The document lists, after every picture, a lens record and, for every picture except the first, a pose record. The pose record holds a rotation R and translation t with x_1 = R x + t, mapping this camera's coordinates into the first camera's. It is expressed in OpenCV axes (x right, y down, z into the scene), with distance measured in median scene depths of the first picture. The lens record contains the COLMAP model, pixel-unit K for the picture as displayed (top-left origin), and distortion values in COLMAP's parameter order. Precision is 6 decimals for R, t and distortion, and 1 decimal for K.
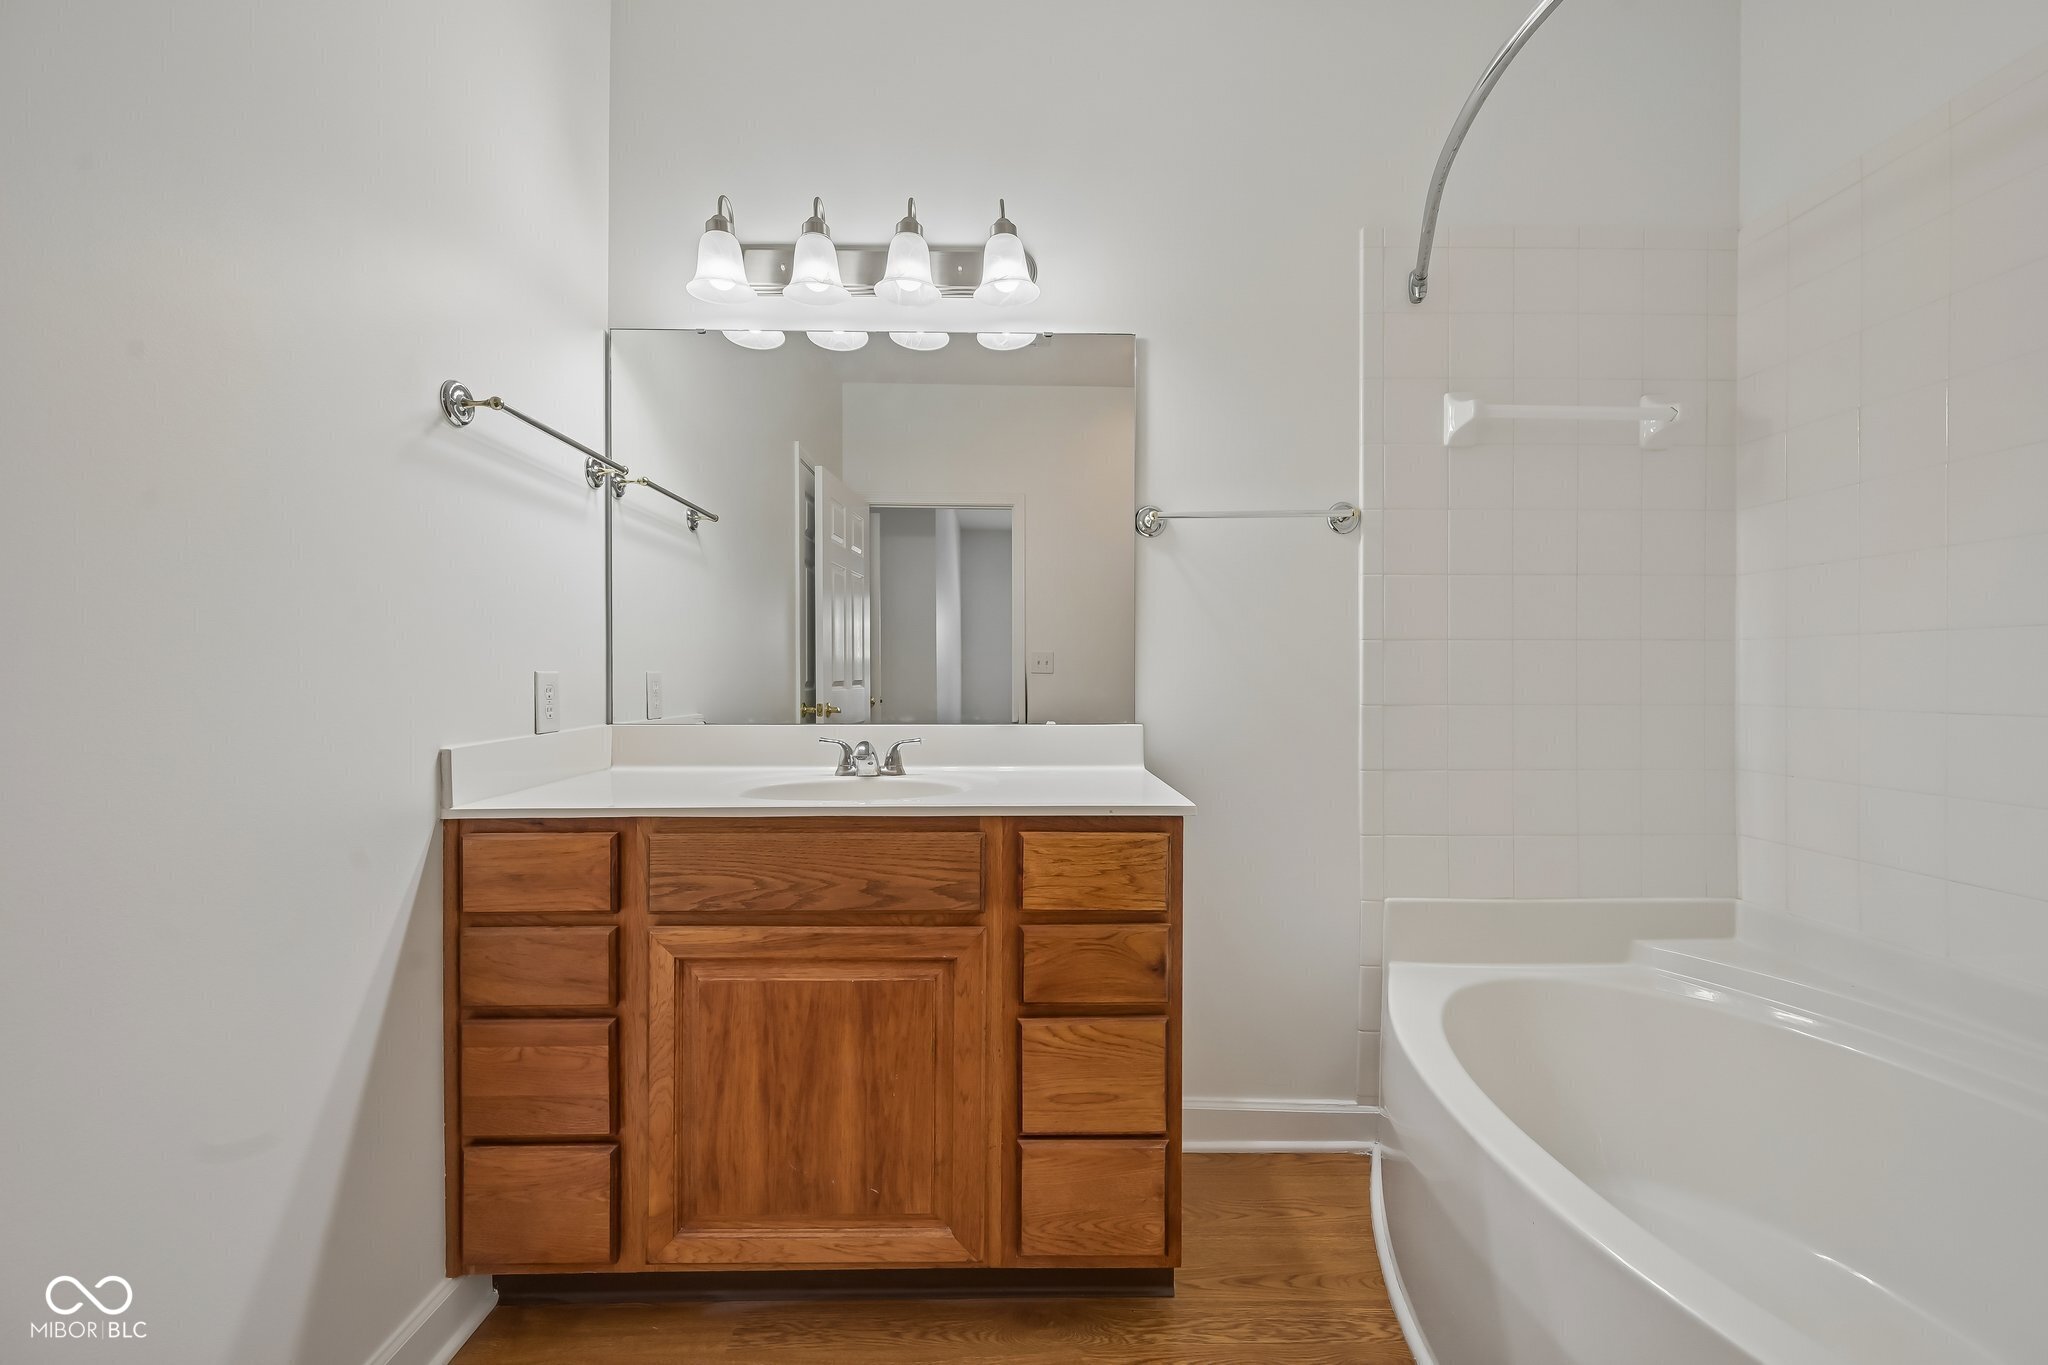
lens RADIAL K [[810.3, 0, 1029.7], [0, 810.3, 680.5], [0, 0, 1]] dist [-0.001612, 0.001235]
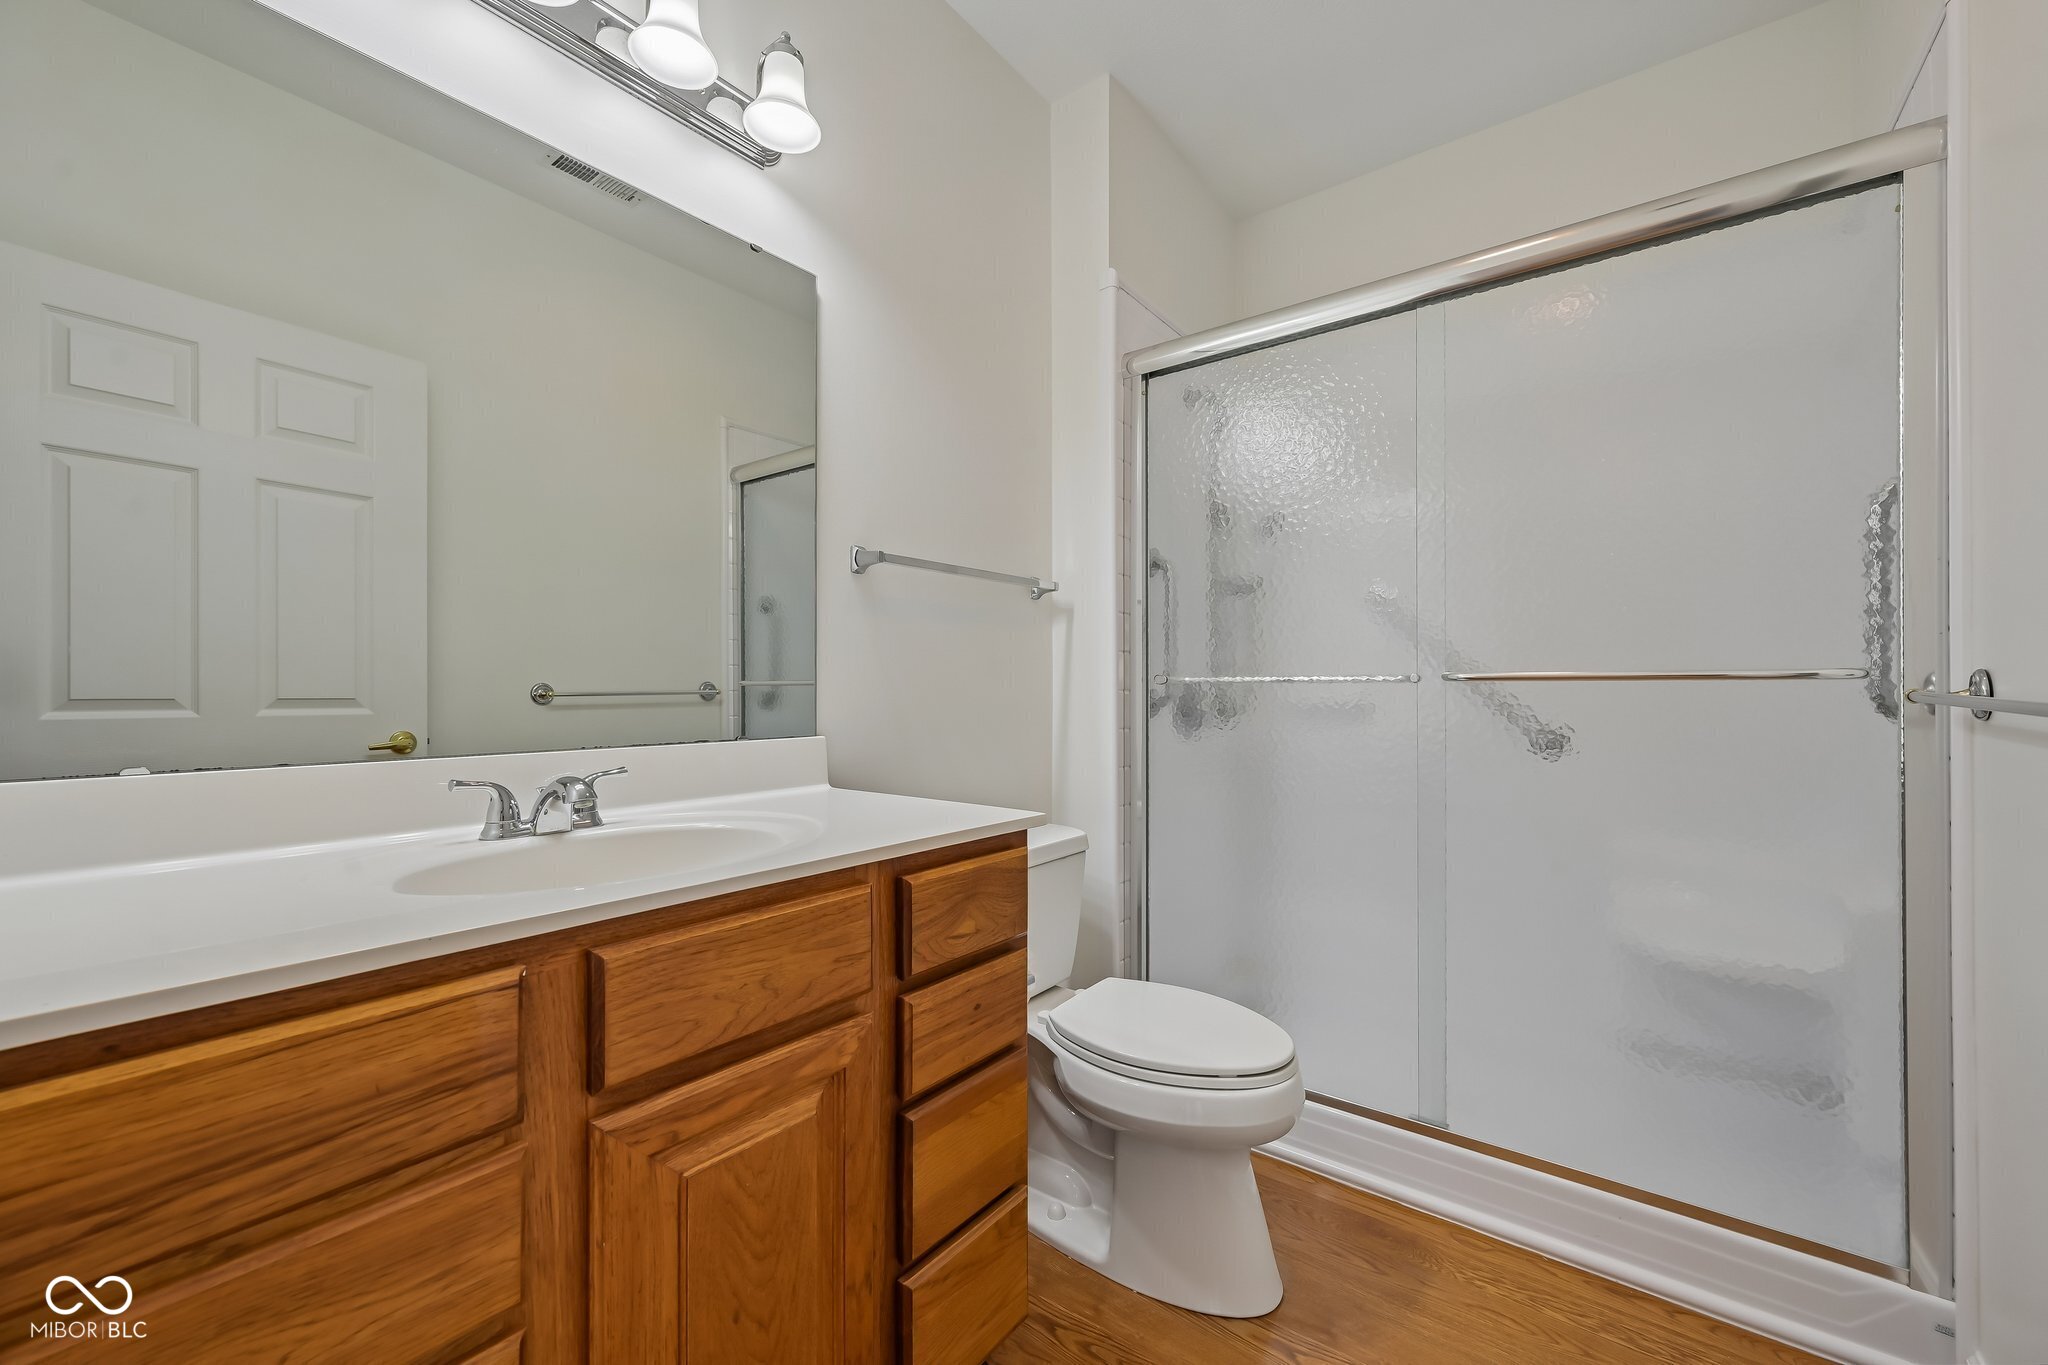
lens RADIAL K [[810.3, 0, 1013.4], [0, 810.3, 692.9], [0, 0, 1]] dist [-0.001612, 0.001235]
pose [[0.633381, 0.007485, 0.773804, -0.599786], [-0.004536, 0.999972, -0.005960, 0.018499], [-0.773827, 0.000265, 0.633397, 0.455340]]
